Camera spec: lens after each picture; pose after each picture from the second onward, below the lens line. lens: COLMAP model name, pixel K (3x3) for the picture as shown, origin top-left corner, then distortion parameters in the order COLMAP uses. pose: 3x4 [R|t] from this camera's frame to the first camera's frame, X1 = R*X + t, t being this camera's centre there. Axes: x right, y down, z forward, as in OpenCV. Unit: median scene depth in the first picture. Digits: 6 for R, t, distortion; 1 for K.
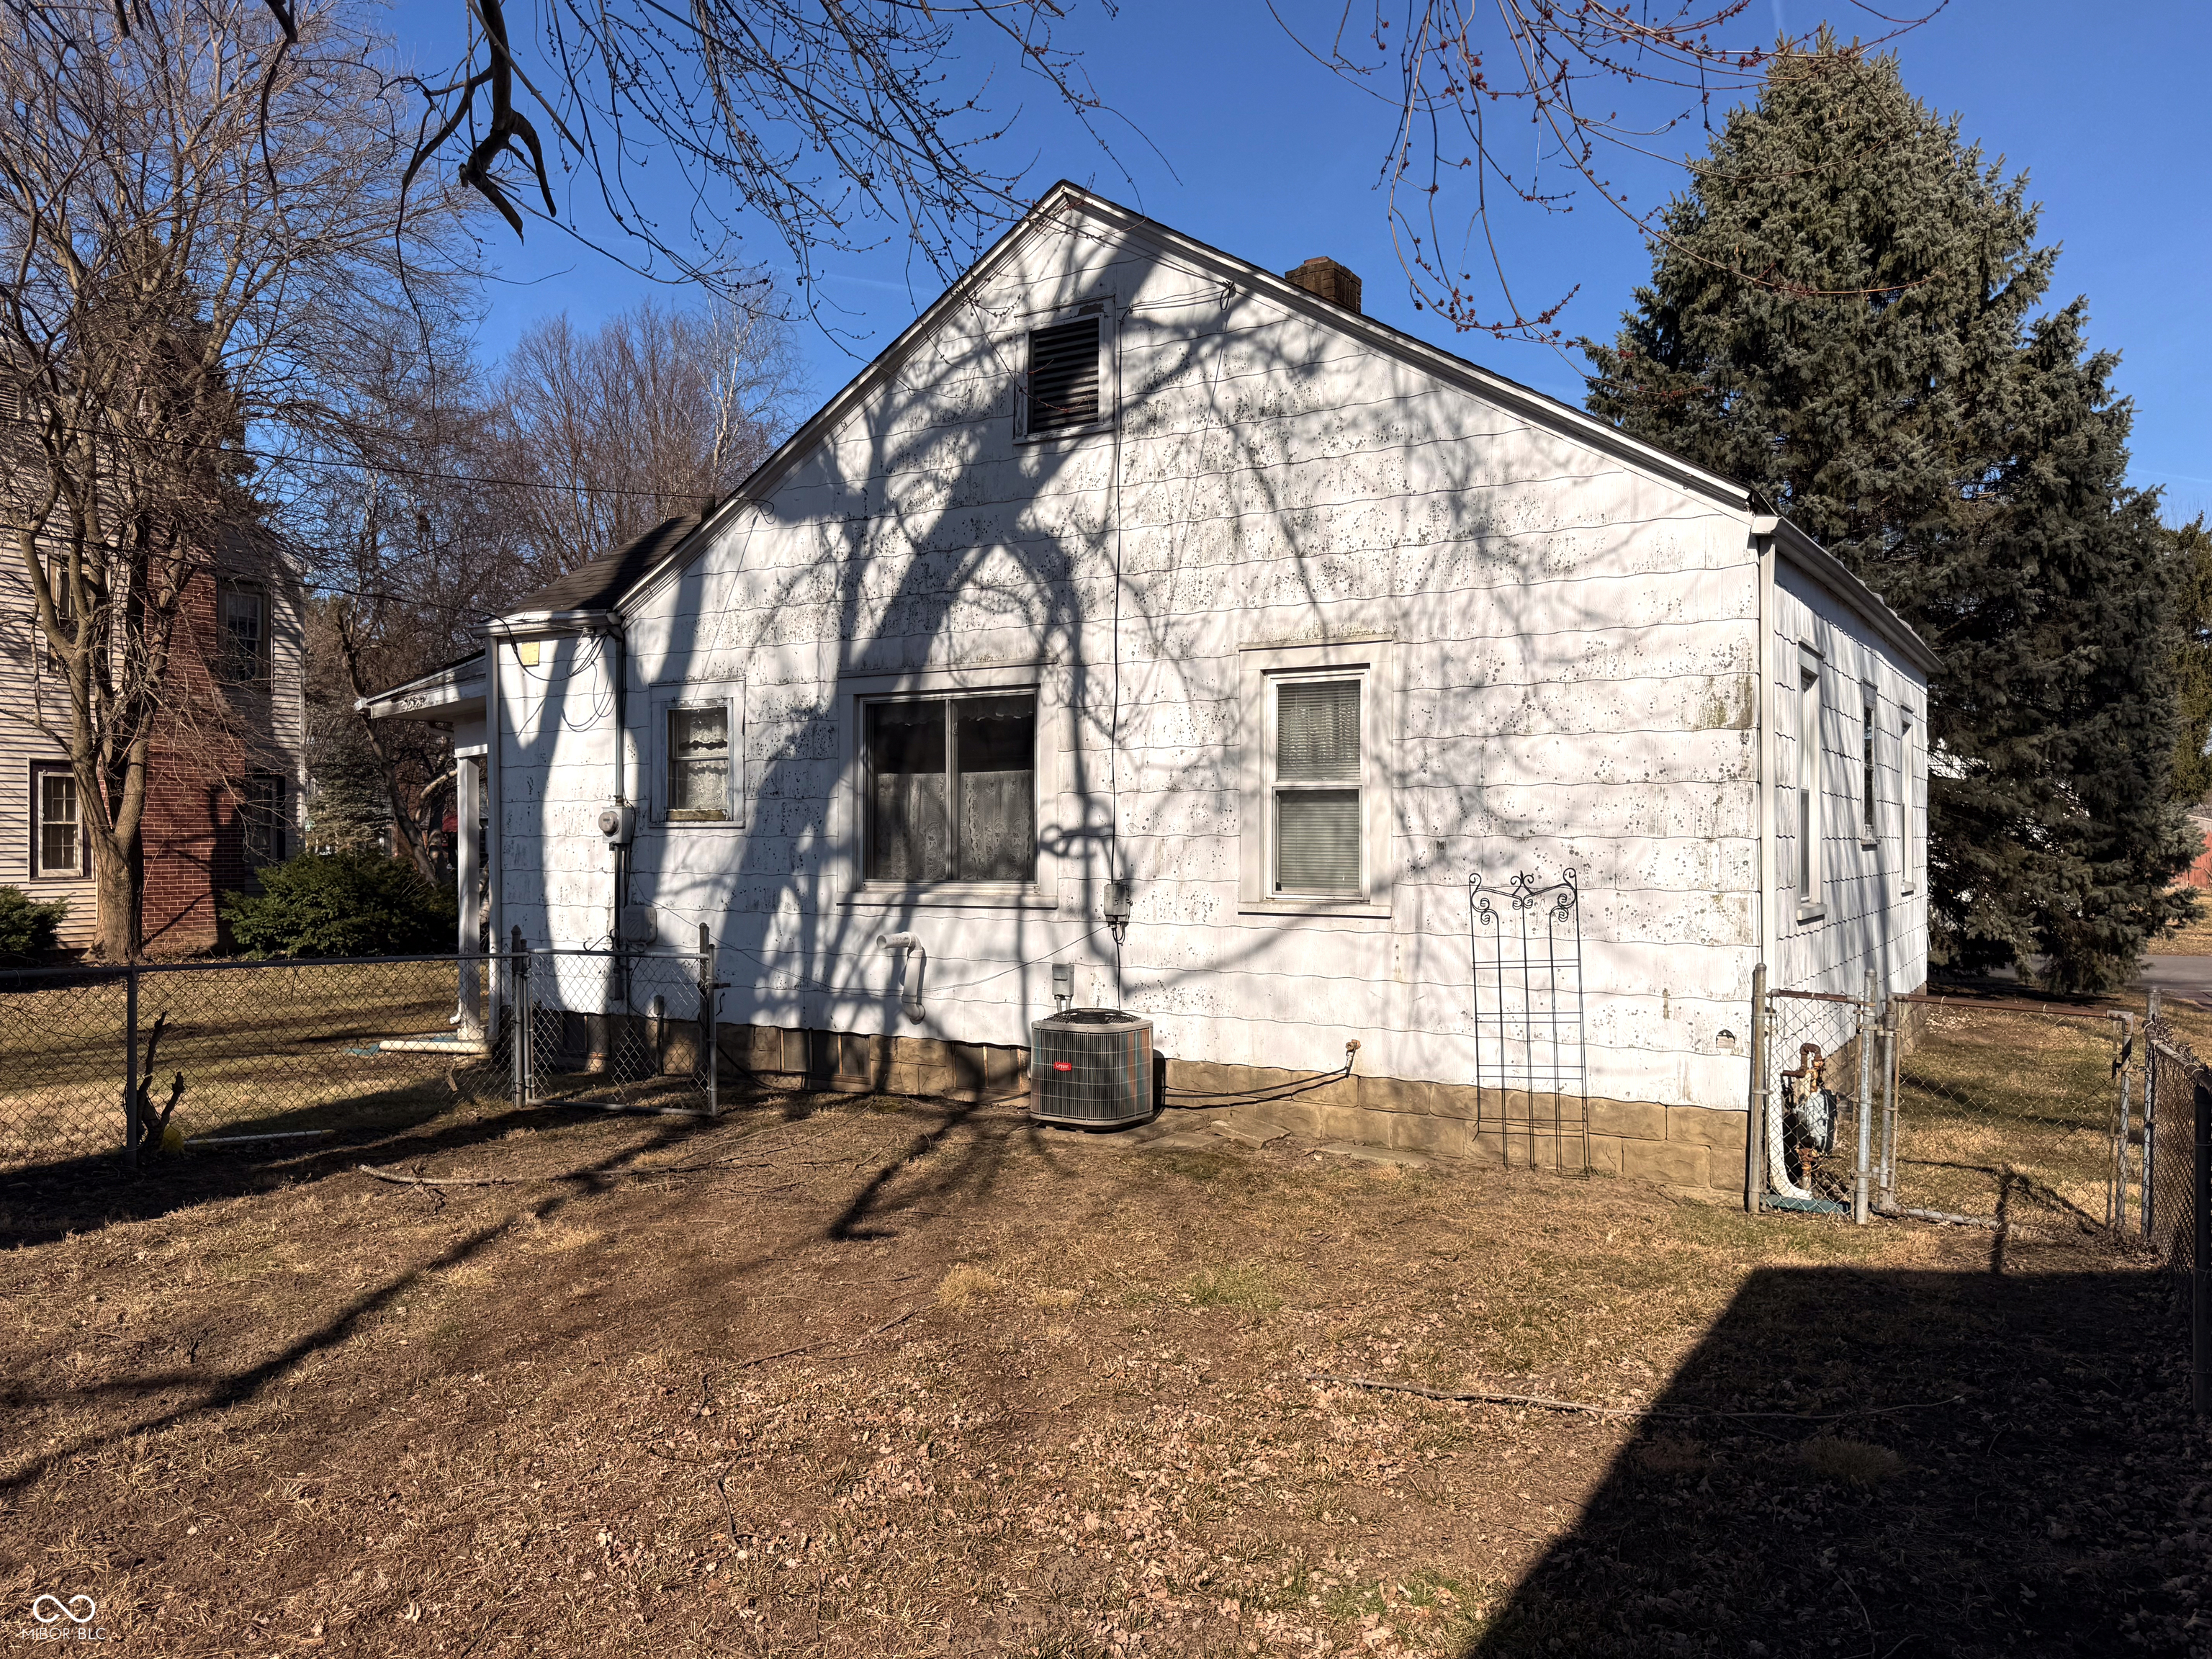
lens RADIAL K [[1548.8, 0, 1106.0], [0, 1548.8, 829.5], [0, 0, 1]] dist [0.061386, -0.065981]
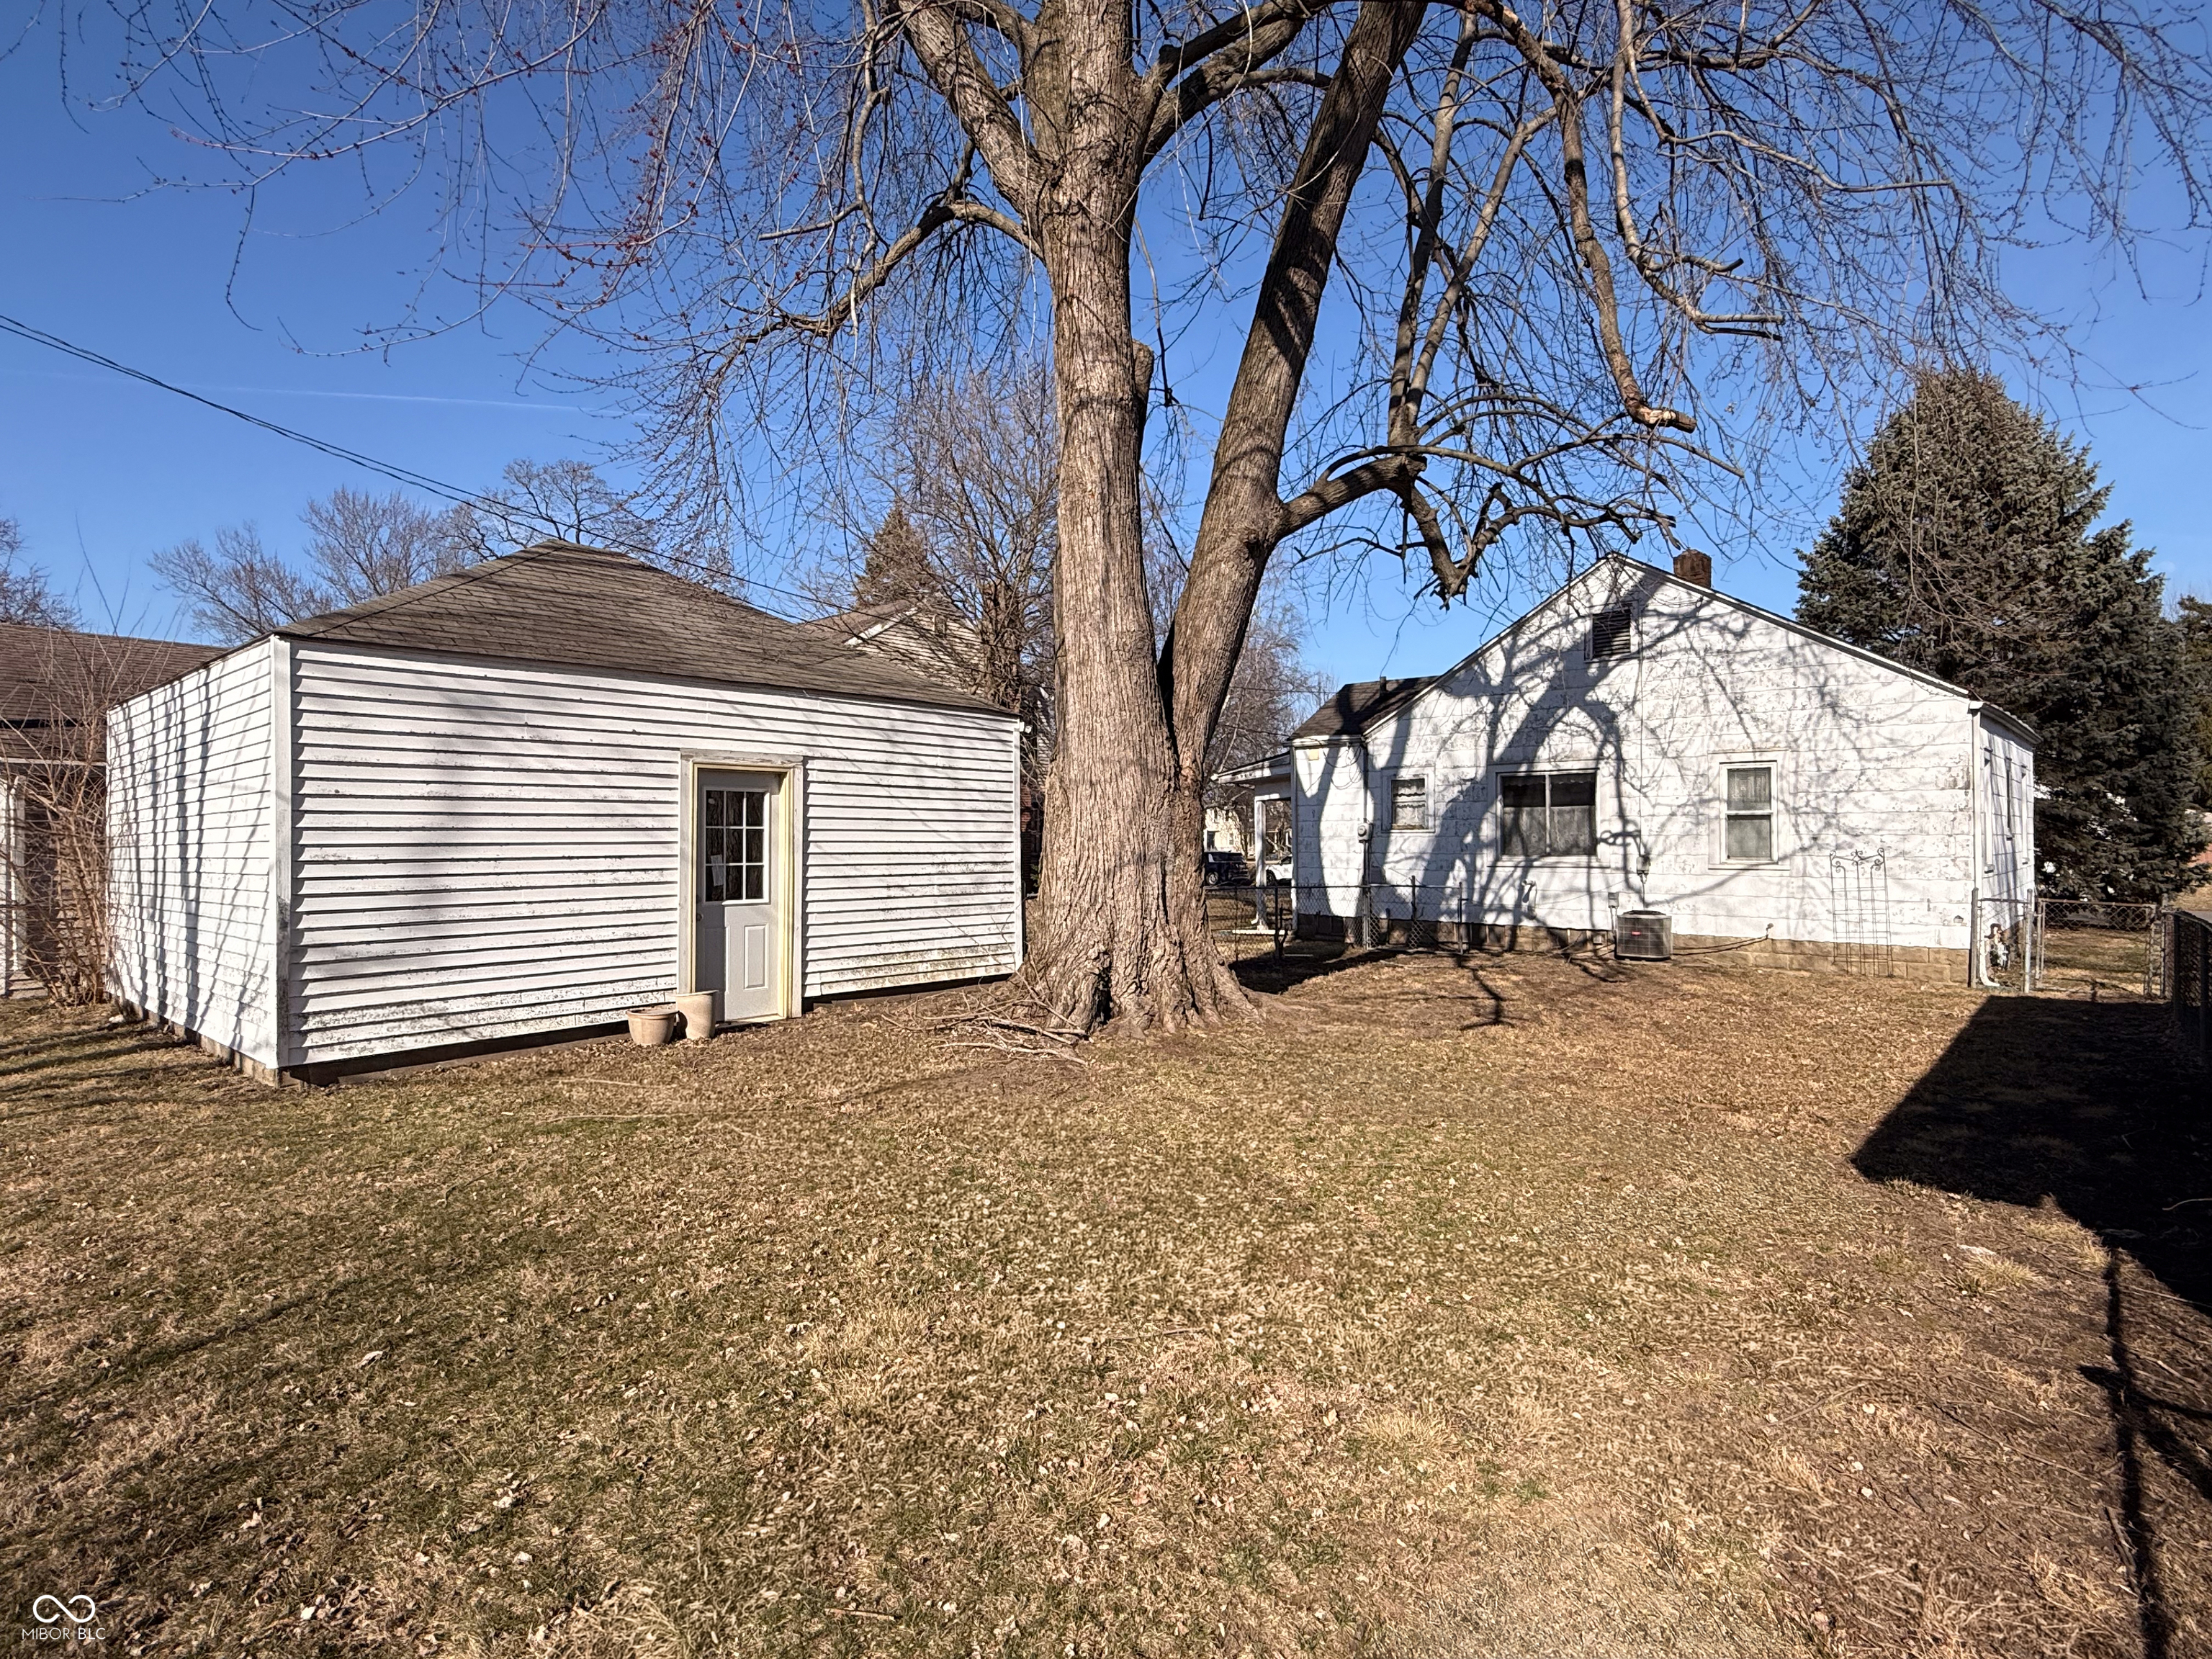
lens RADIAL K [[1086.7, 0, 1112.9], [0, 1086.7, 823.5], [0, 0, 1]] dist [0.000200, -0.000146]
pose [[0.980319, -0.007538, -0.197275, -0.403663], [0.006254, 0.999955, -0.007132, -0.006624], [0.197320, 0.005758, 0.980322, -0.657378]]
